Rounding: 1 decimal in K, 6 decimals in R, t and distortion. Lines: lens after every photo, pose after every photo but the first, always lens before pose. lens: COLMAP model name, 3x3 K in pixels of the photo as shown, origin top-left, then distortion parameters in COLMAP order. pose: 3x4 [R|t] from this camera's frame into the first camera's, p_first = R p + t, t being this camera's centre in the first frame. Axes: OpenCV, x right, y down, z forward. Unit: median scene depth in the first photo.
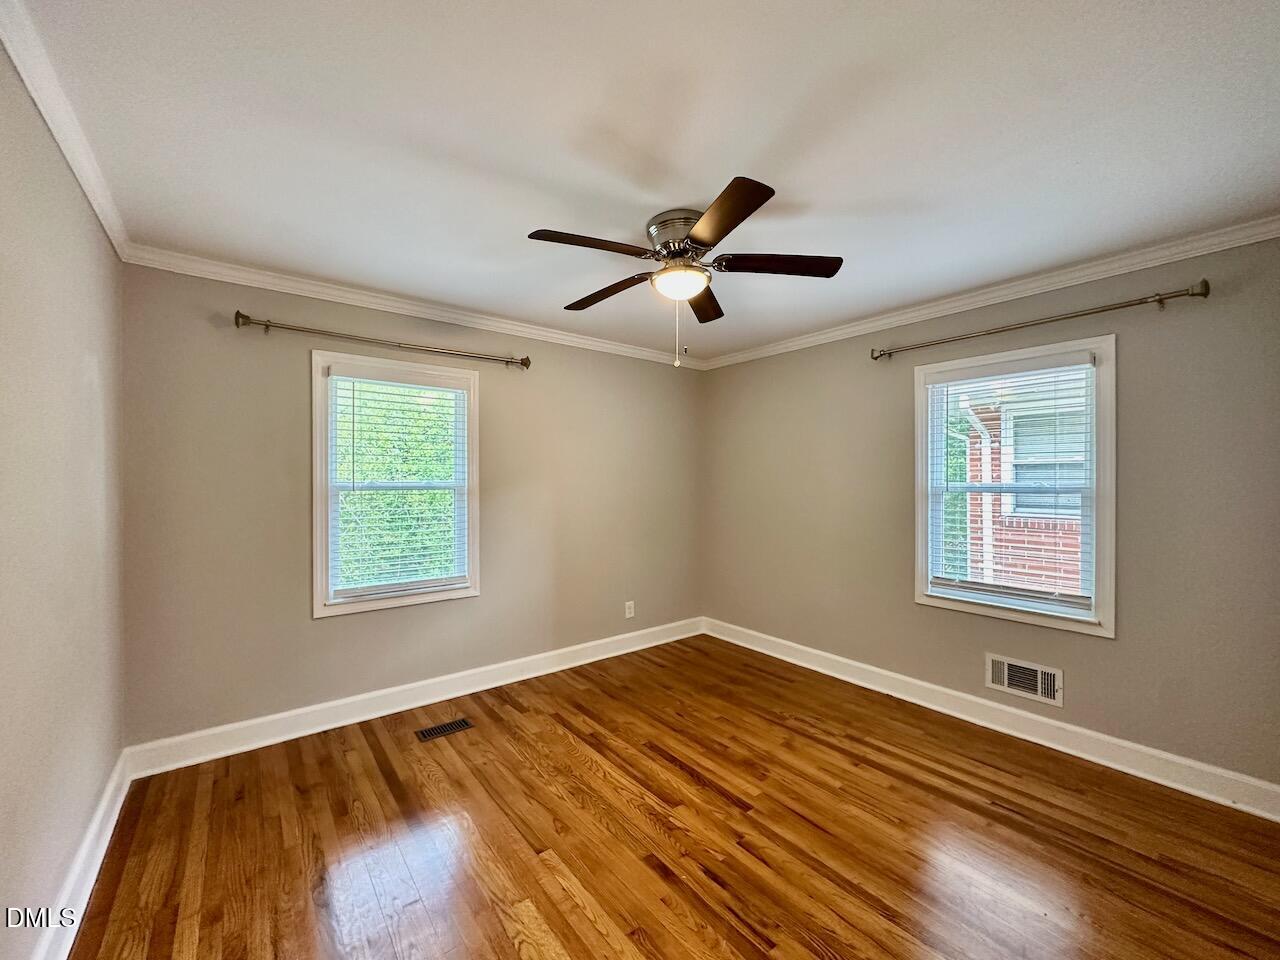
lens RADIAL K [[547.3, 0, 646.6], [0, 547.3, 479.5], [0, 0, 1]] dist [0.076590, 0.000021]
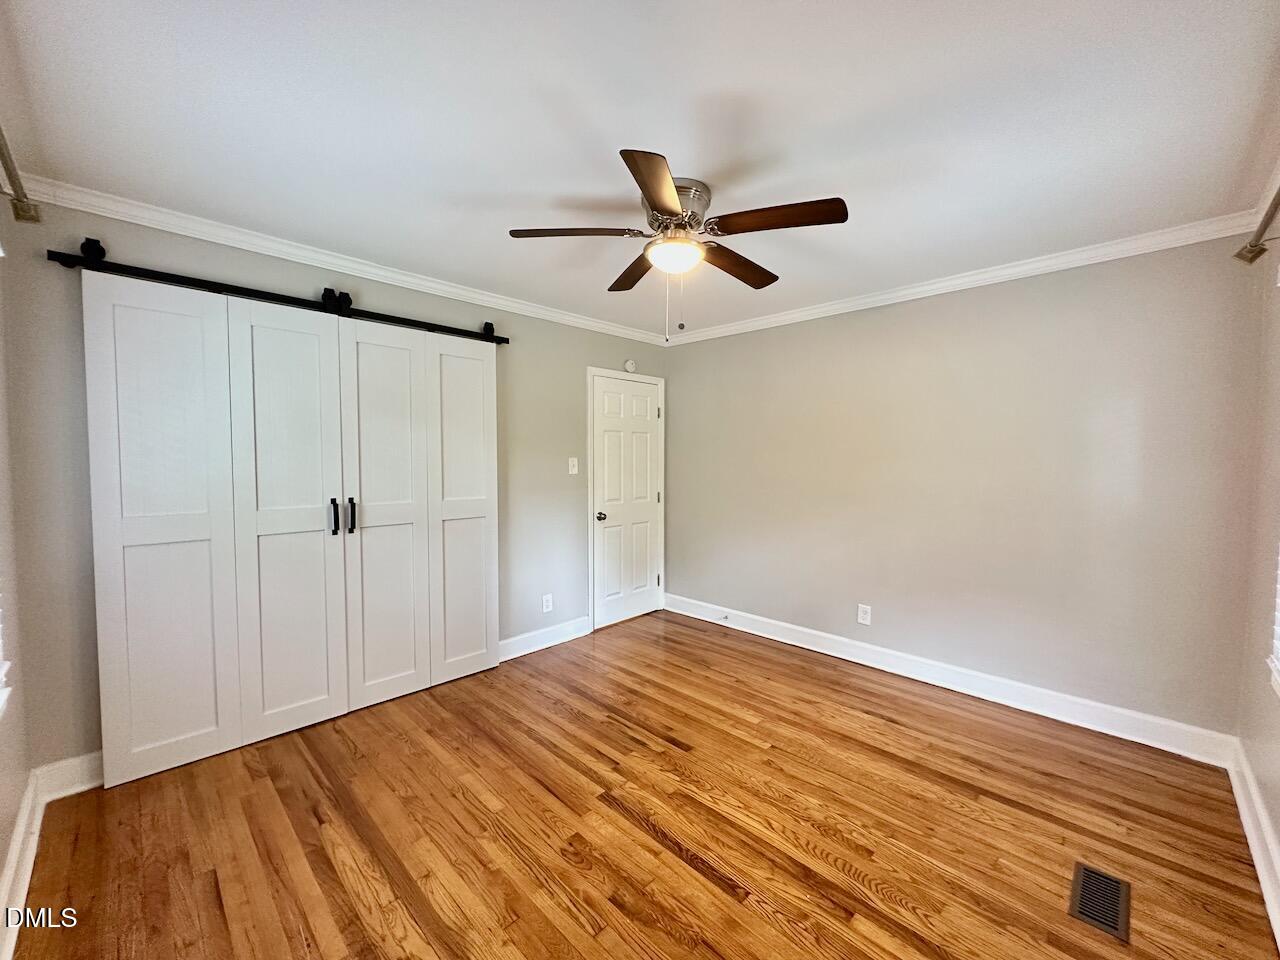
lens RADIAL K [[509.5, 0, 638.8], [0, 509.5, 482.9], [0, 0, 1]] dist [-0.002271, 0.000067]
pose [[-0.994494, -0.004172, -0.104711, 0.208991], [-0.009853, 0.998504, 0.053793, -0.002794], [0.104330, 0.054528, -0.993047, 1.825721]]
